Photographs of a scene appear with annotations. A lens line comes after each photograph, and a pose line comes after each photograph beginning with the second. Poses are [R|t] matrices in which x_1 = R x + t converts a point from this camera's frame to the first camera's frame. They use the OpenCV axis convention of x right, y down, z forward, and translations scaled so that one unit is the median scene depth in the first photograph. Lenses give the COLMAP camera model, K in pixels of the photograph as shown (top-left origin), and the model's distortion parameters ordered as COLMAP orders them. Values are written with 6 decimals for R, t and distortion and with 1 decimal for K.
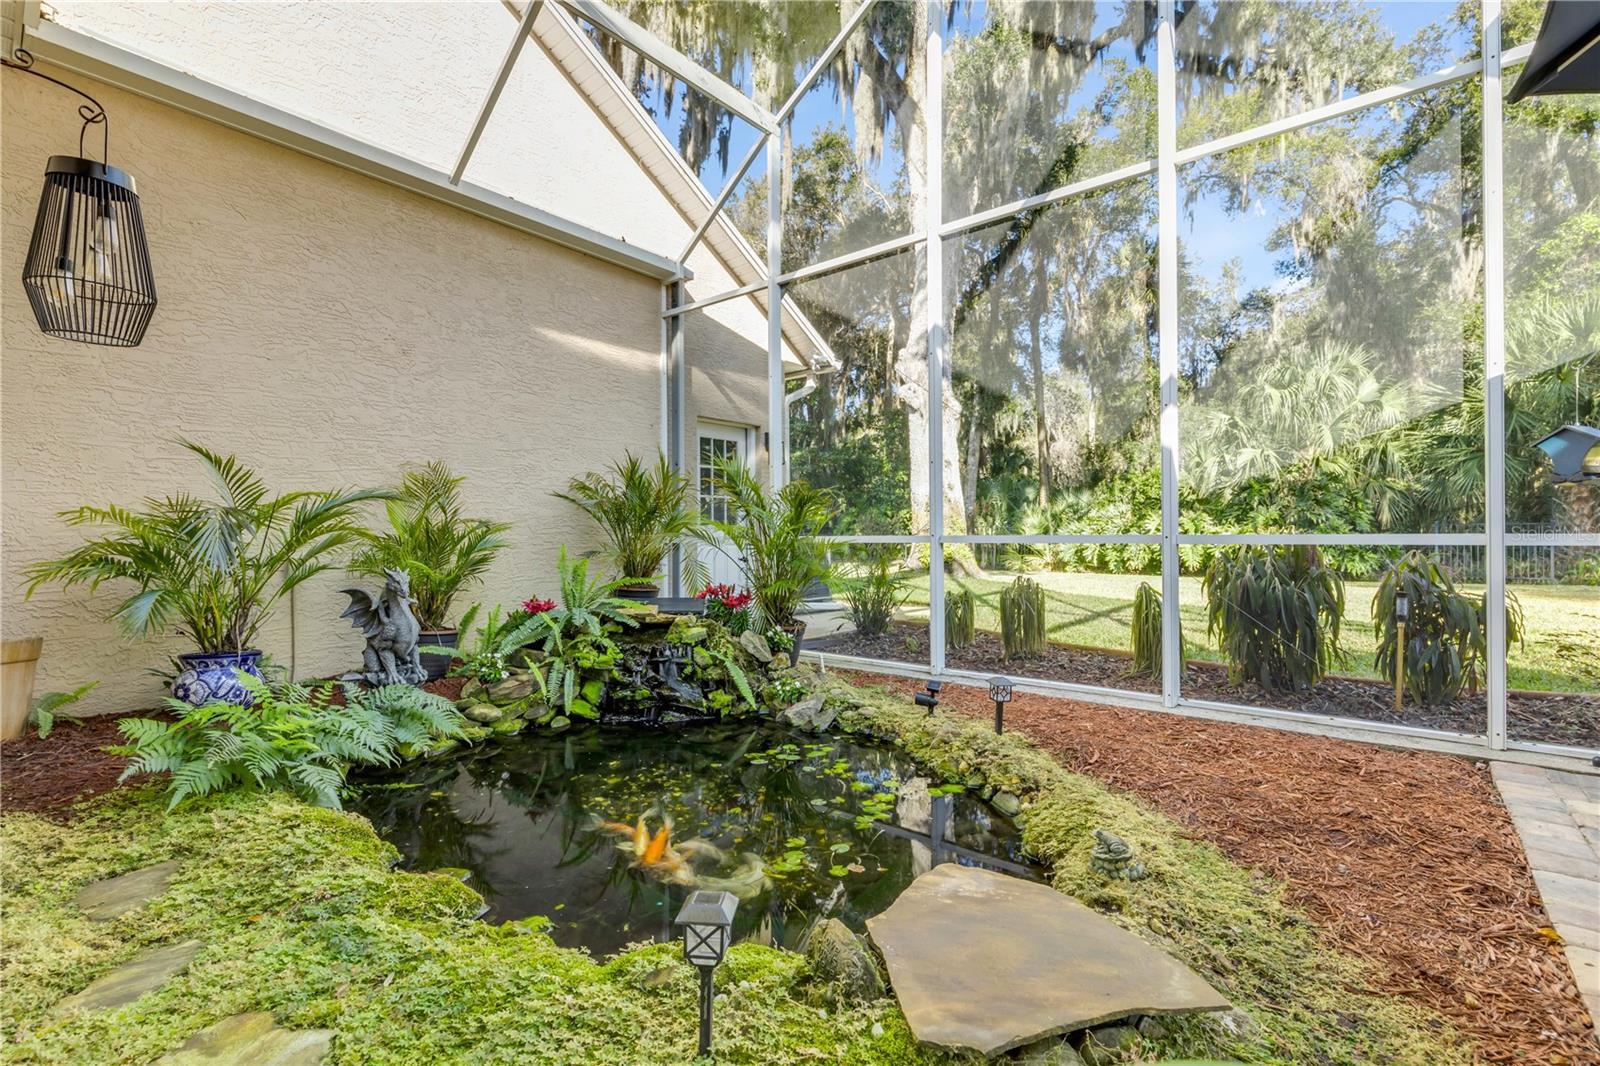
lens RADIAL K [[725.3, 0, 797.9], [0, 725.3, 535.5], [0, 0, 1]] dist [0.000765, -0.000863]
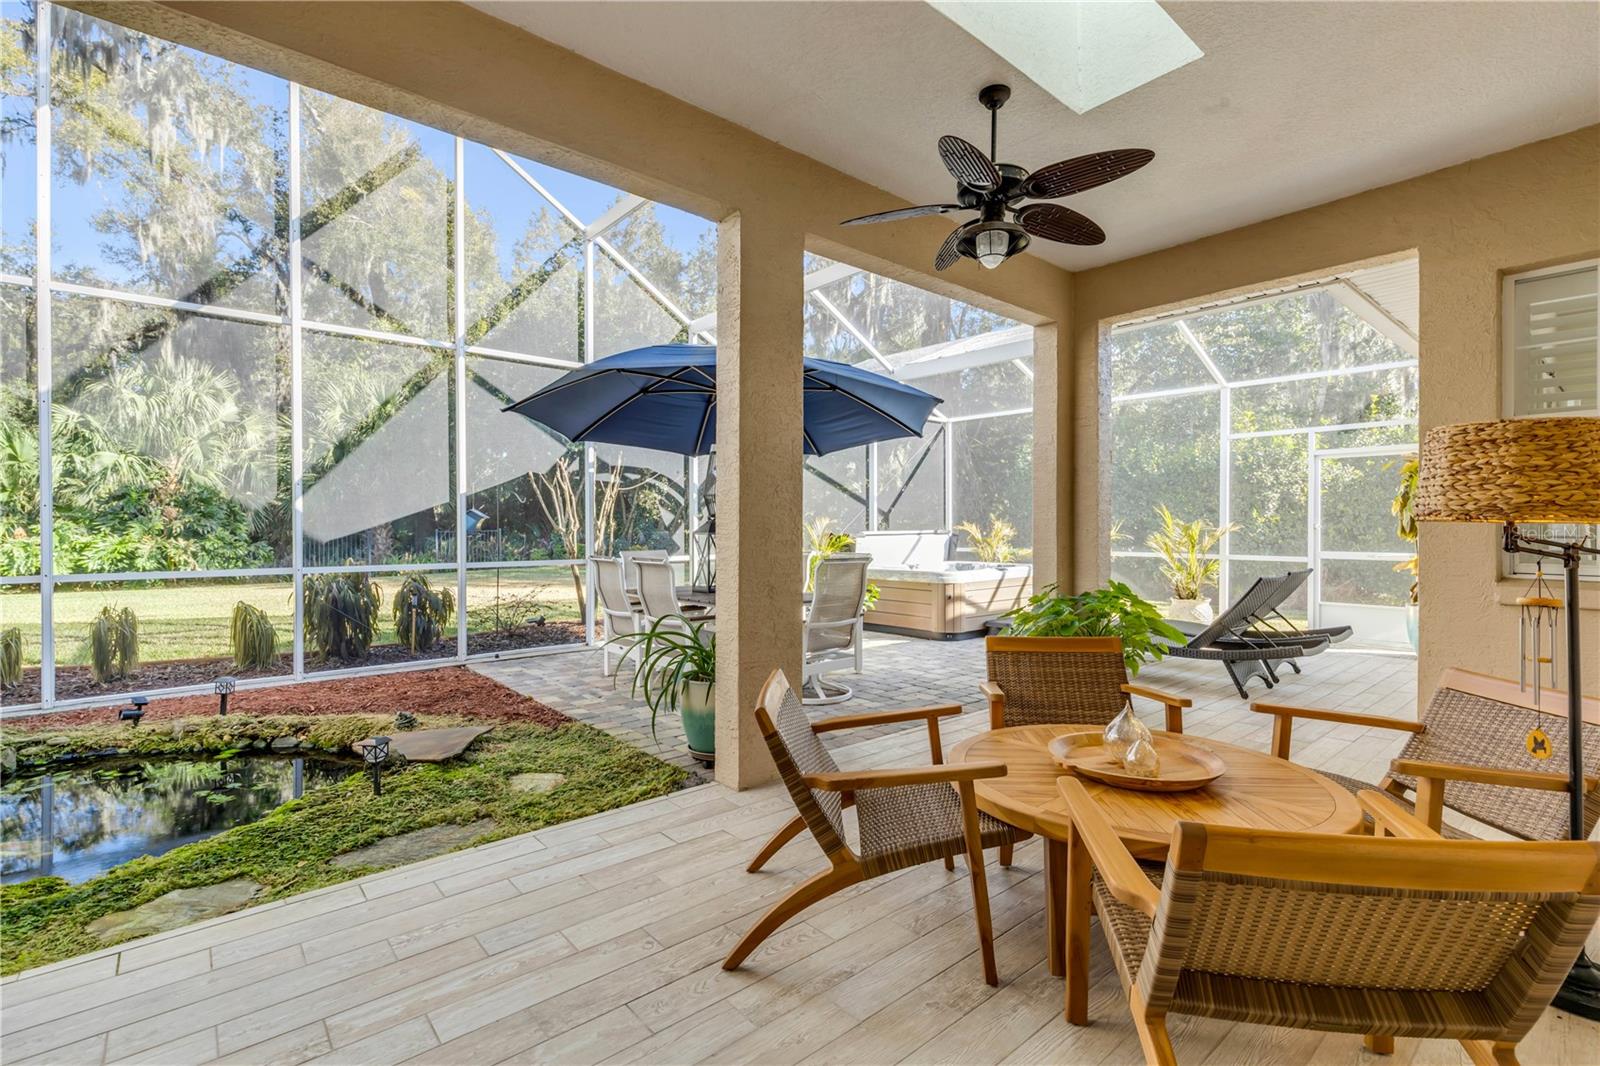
lens RADIAL K [[725.3, 0, 805.9], [0, 725.3, 531.7], [0, 0, 1]] dist [0.000765, -0.000863]
pose [[0.168494, -0.001735, 0.985701, -0.643047], [0.001546, 0.999998, 0.001496, -0.062240], [-0.985701, 0.001272, 0.168496, -0.247995]]
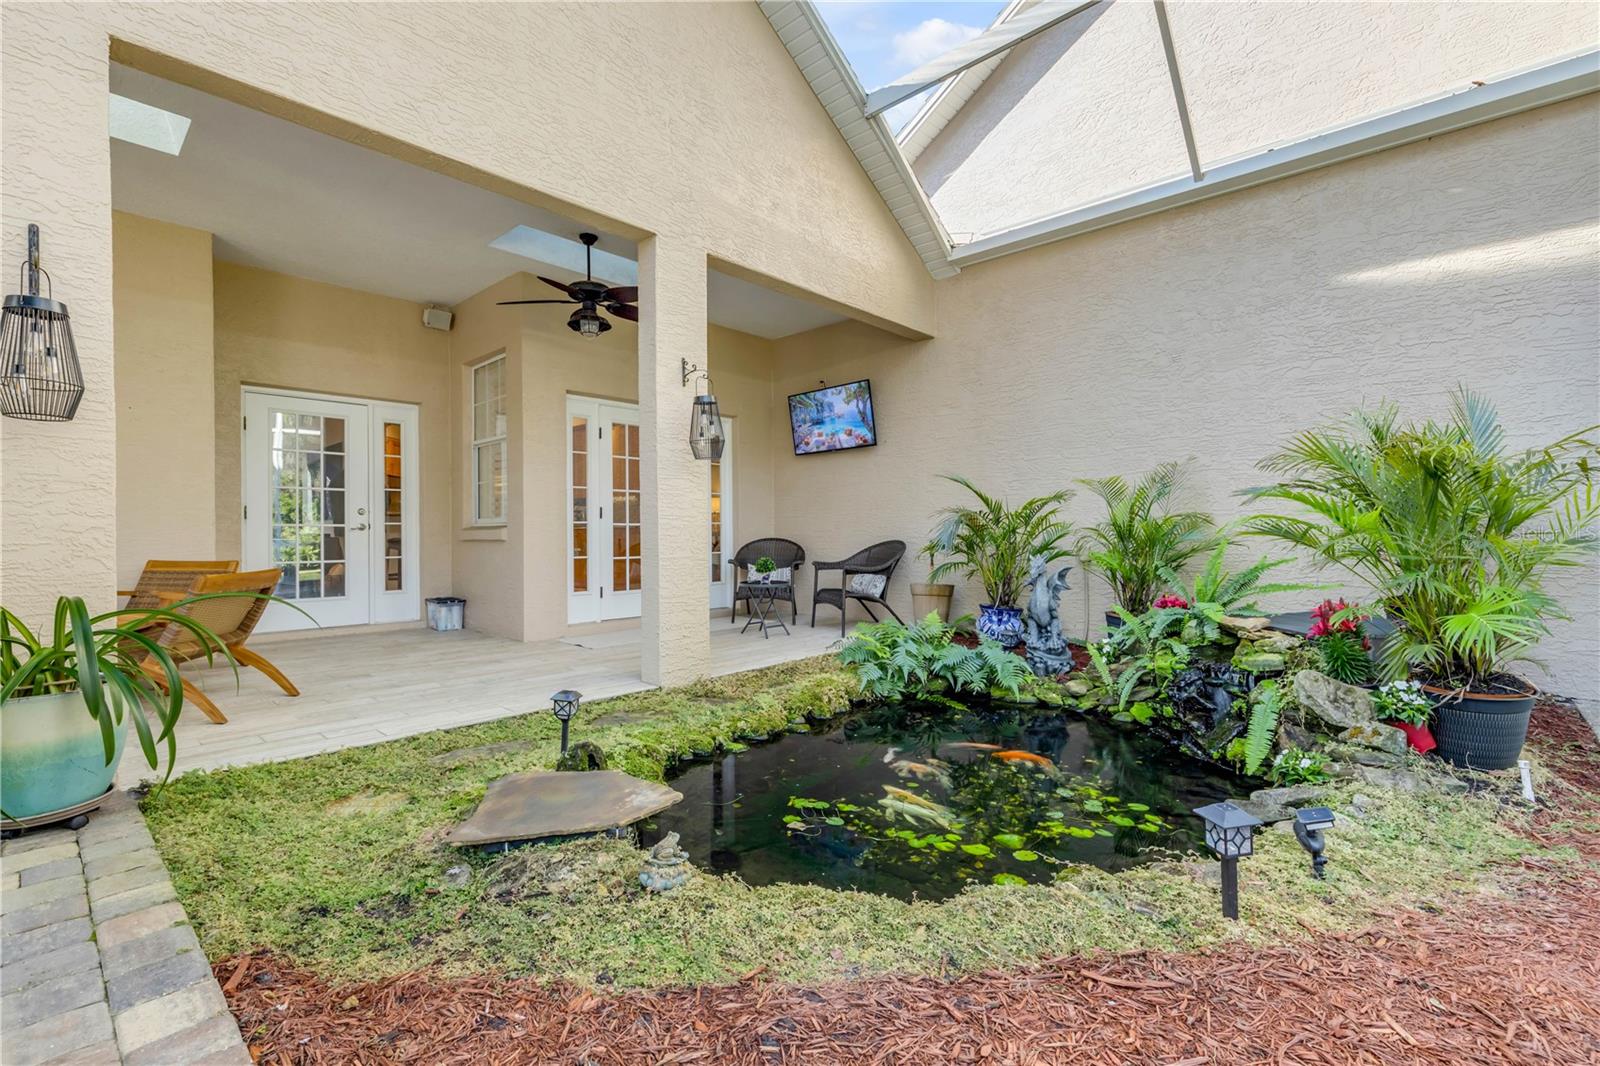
lens RADIAL K [[725.3, 0, 790.1], [0, 725.3, 528.4], [0, 0, 1]] dist [0.000765, -0.000863]
pose [[-0.077556, -0.001967, -0.996986, 0.573249], [0.004182, 0.999989, -0.002299, -0.001633], [0.996979, -0.004348, -0.077547, 0.510491]]
